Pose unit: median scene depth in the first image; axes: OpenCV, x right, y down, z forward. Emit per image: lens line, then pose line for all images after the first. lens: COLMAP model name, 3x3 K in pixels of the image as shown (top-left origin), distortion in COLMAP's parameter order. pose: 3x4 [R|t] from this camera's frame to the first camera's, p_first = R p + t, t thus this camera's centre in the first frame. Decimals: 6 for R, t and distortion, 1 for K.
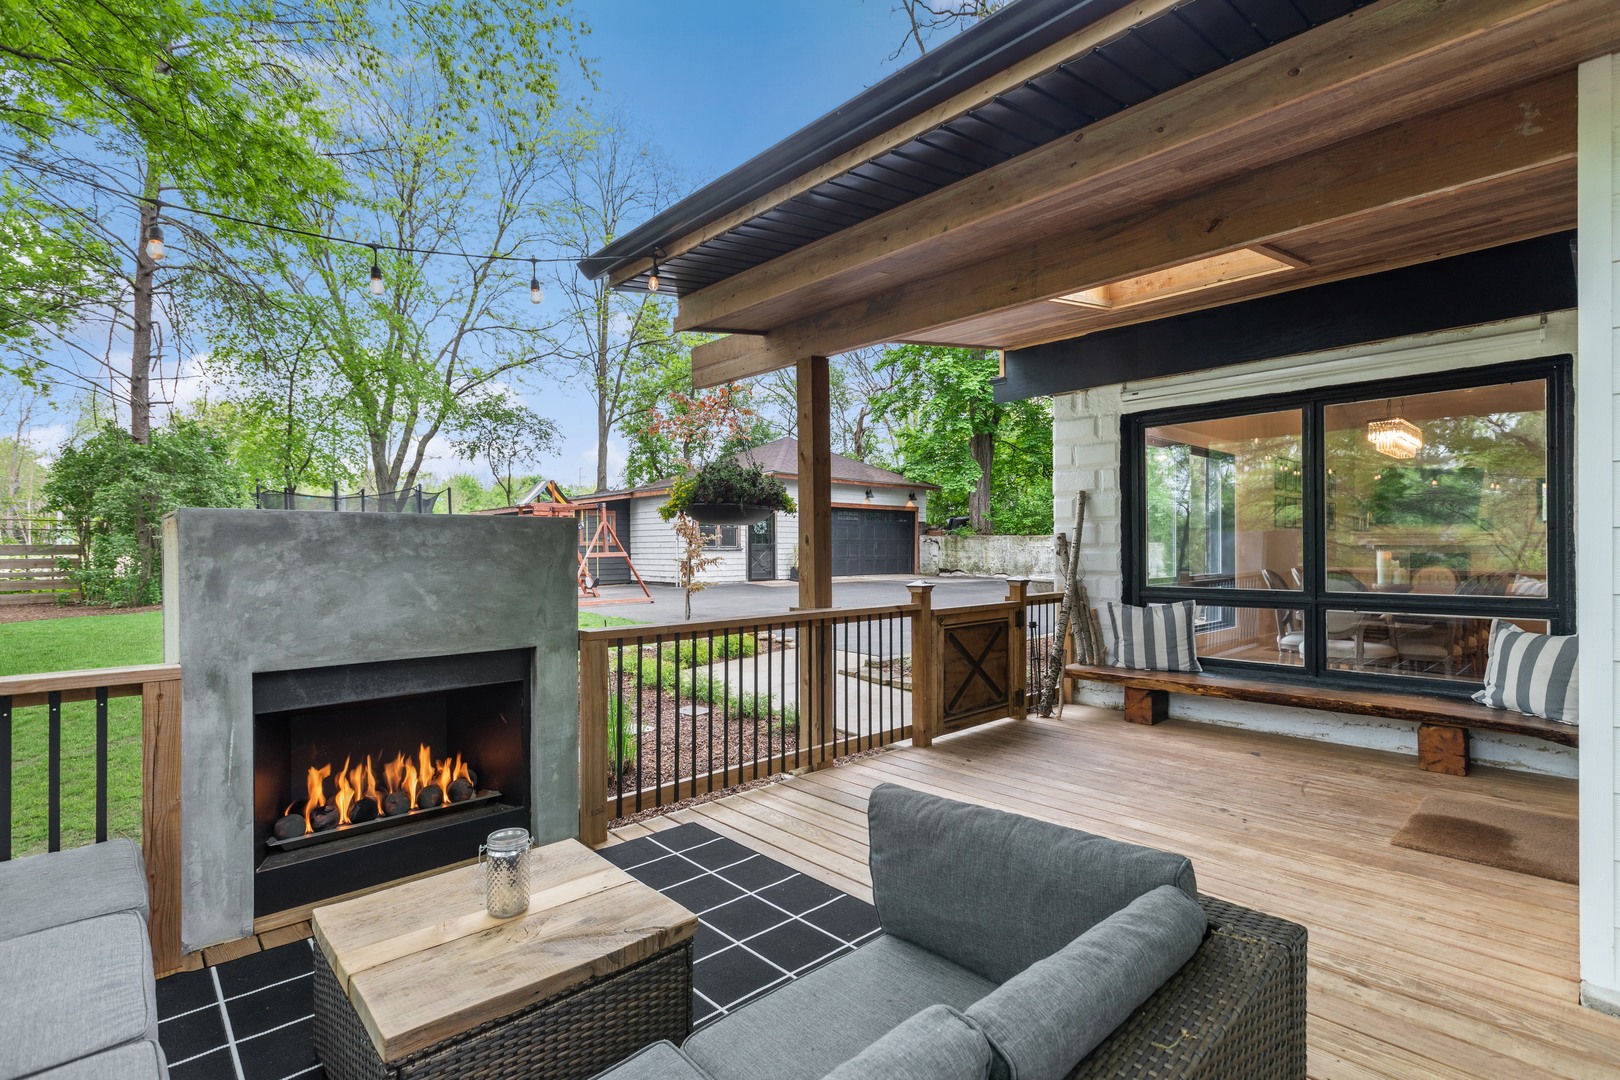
lens RADIAL K [[761.1, 0, 810.0], [0, 761.1, 540.0], [0, 0, 1]] dist [-0.002228, -0.000307]
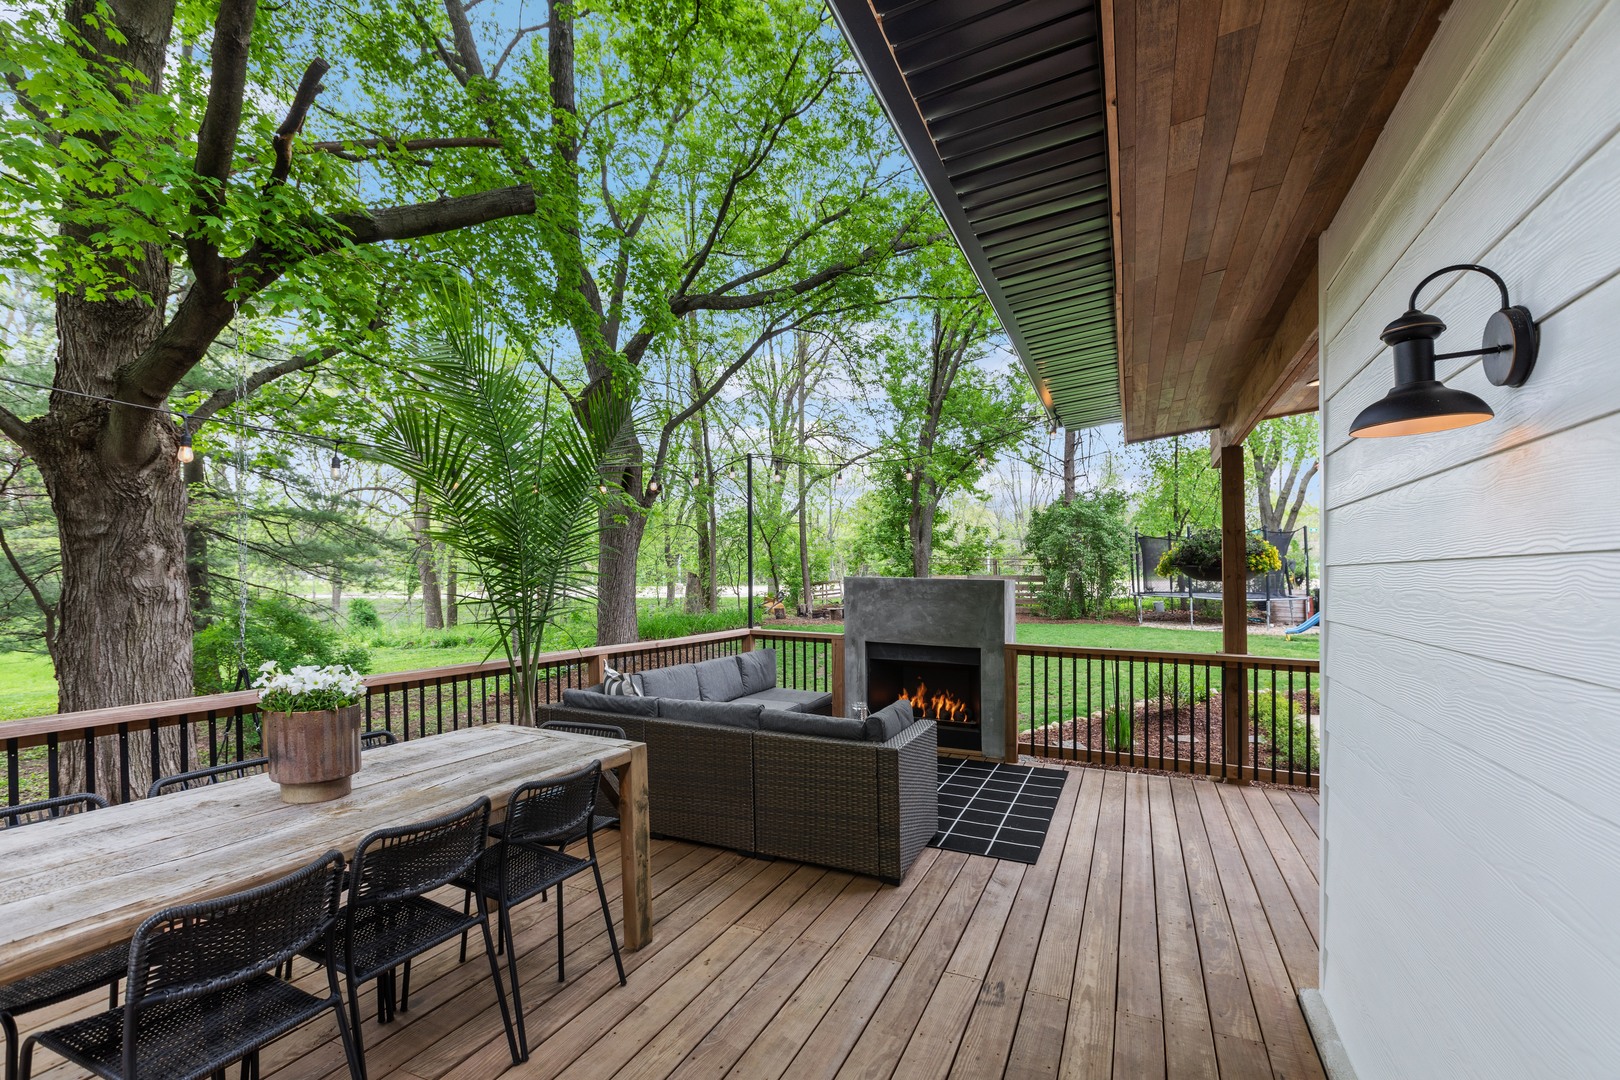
lens RADIAL K [[761.1, 0, 810.0], [0, 761.1, 540.0], [0, 0, 1]] dist [-0.002228, -0.000307]
pose [[0.408810, -0.023330, -0.912321, 0.832440], [-0.011257, 0.999468, -0.030603, -0.047191], [0.912550, 0.022781, 0.408330, -0.129135]]
